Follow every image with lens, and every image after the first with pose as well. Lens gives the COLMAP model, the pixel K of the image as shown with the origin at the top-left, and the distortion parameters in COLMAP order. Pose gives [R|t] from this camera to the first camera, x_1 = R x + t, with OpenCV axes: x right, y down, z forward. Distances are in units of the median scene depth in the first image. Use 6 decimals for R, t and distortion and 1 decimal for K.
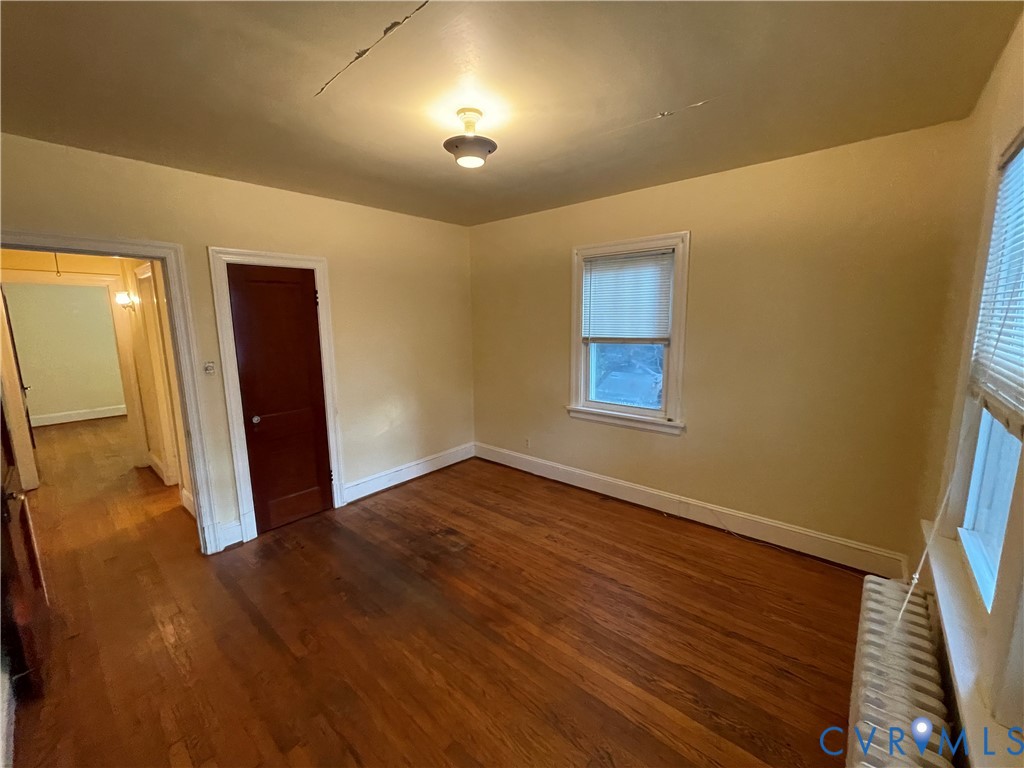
lens RADIAL K [[414.5, 0, 514.2], [0, 414.5, 382.4], [0, 0, 1]] dist [-0.004825, 0.001192]
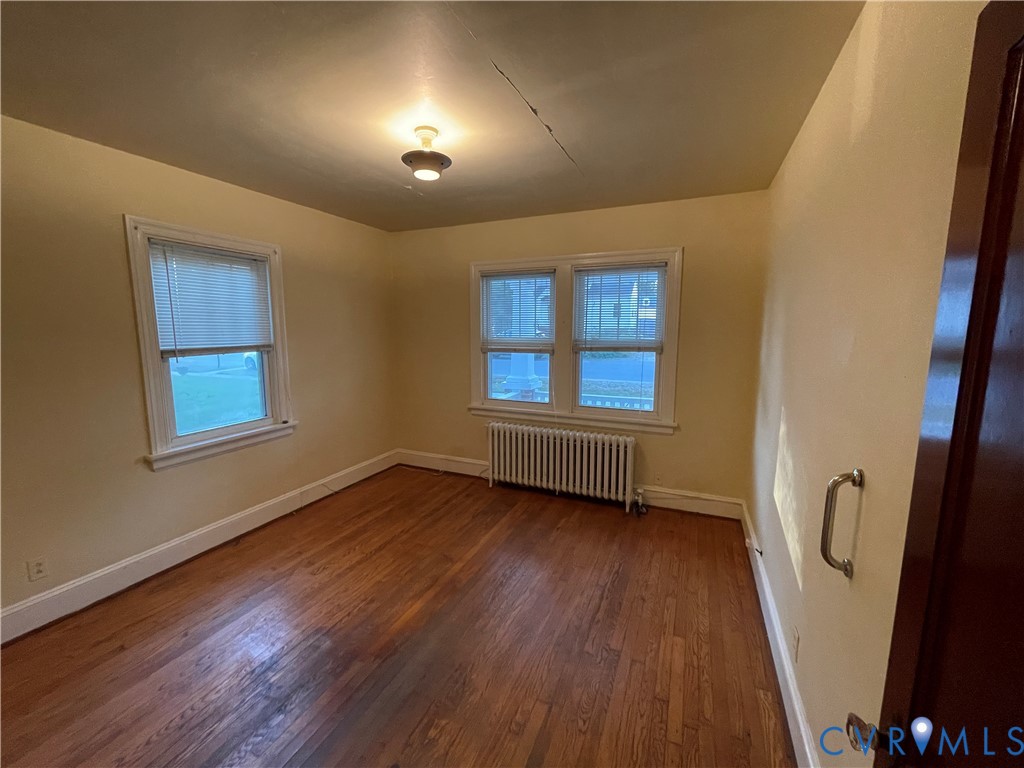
lens RADIAL K [[414.5, 0, 506.3], [0, 414.5, 382.5], [0, 0, 1]] dist [-0.004825, 0.001192]
pose [[-0.278404, -0.113640, 0.953718, -0.812824], [0.153855, 0.974876, 0.161074, -0.094536], [-0.948061, 0.191578, -0.253925, 0.766302]]
